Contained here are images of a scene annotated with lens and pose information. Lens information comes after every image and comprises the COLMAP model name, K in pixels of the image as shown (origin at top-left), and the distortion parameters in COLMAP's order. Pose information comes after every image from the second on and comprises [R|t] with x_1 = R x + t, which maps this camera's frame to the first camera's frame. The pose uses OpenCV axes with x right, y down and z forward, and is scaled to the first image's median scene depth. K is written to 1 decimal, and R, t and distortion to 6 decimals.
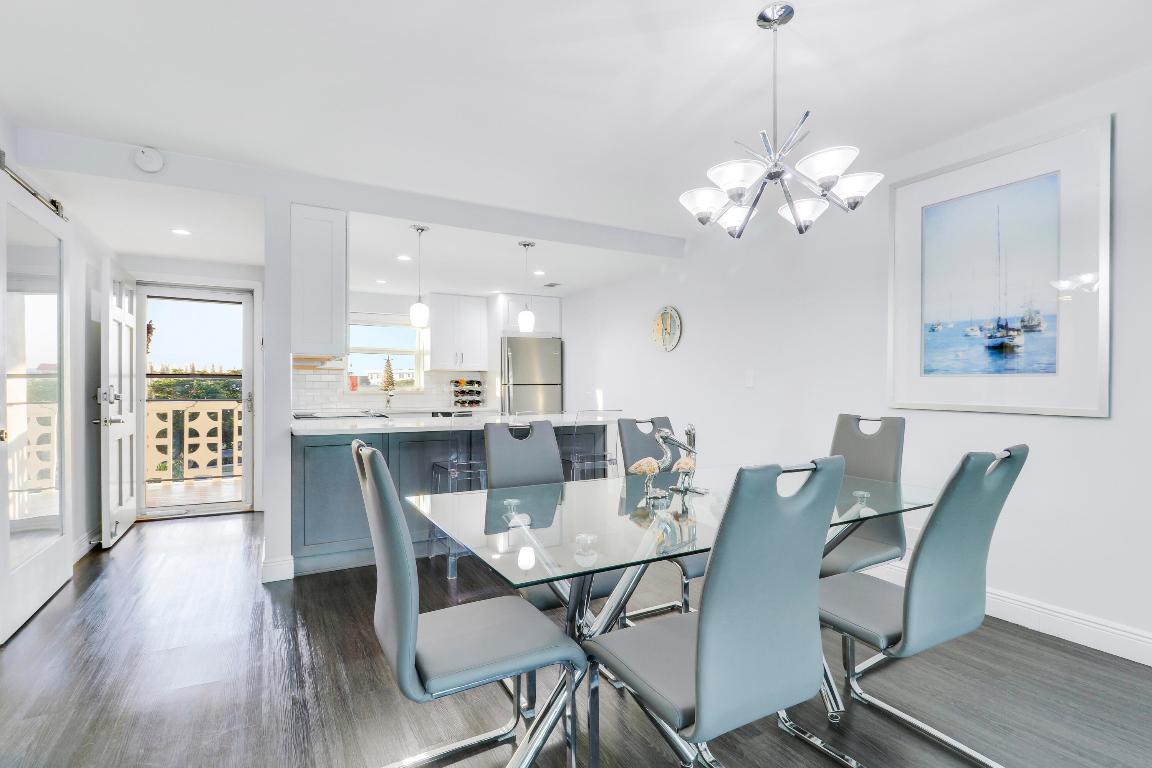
lens RADIAL K [[547.3, 0, 570.4], [0, 547.3, 386.8], [0, 0, 1]] dist [0.016902, -0.016222]
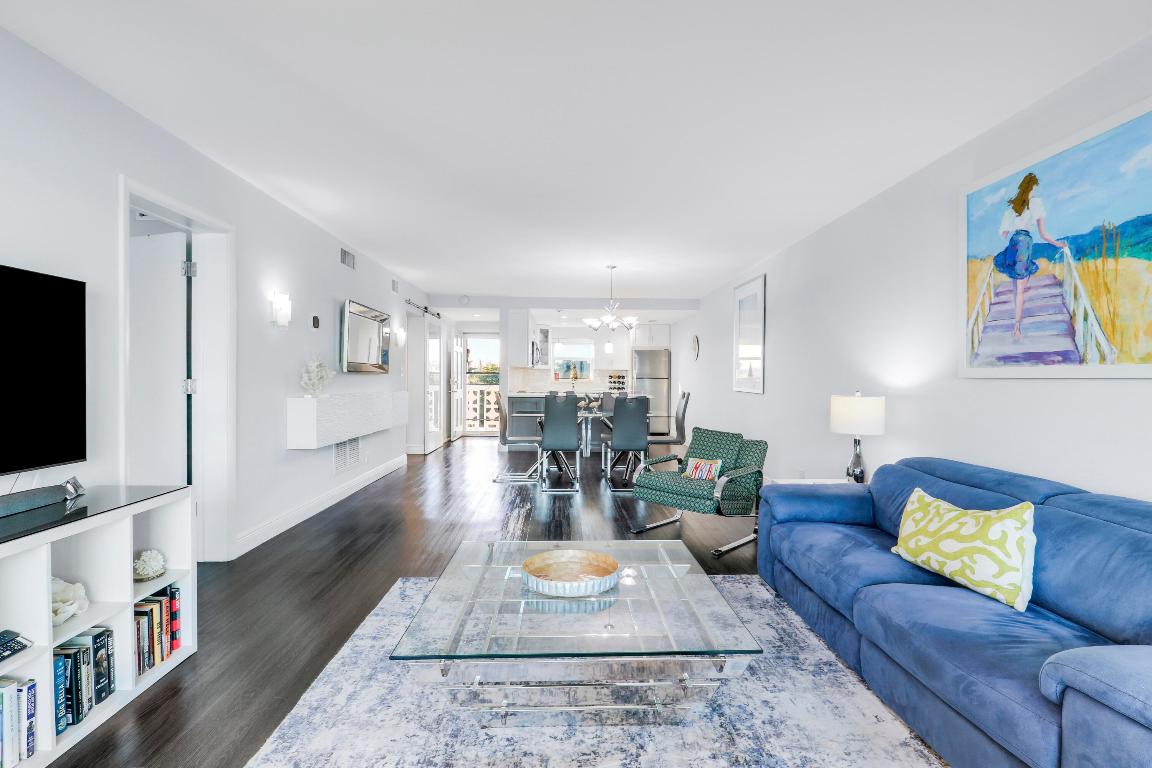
lens RADIAL K [[547.3, 0, 570.4], [0, 547.3, 386.8], [0, 0, 1]] dist [0.016902, -0.016222]
pose [[0.882993, 0.015415, -0.469133, 0.486317], [-0.007494, 0.999796, 0.018747, -0.007150], [0.469326, -0.013037, 0.882929, -0.578893]]
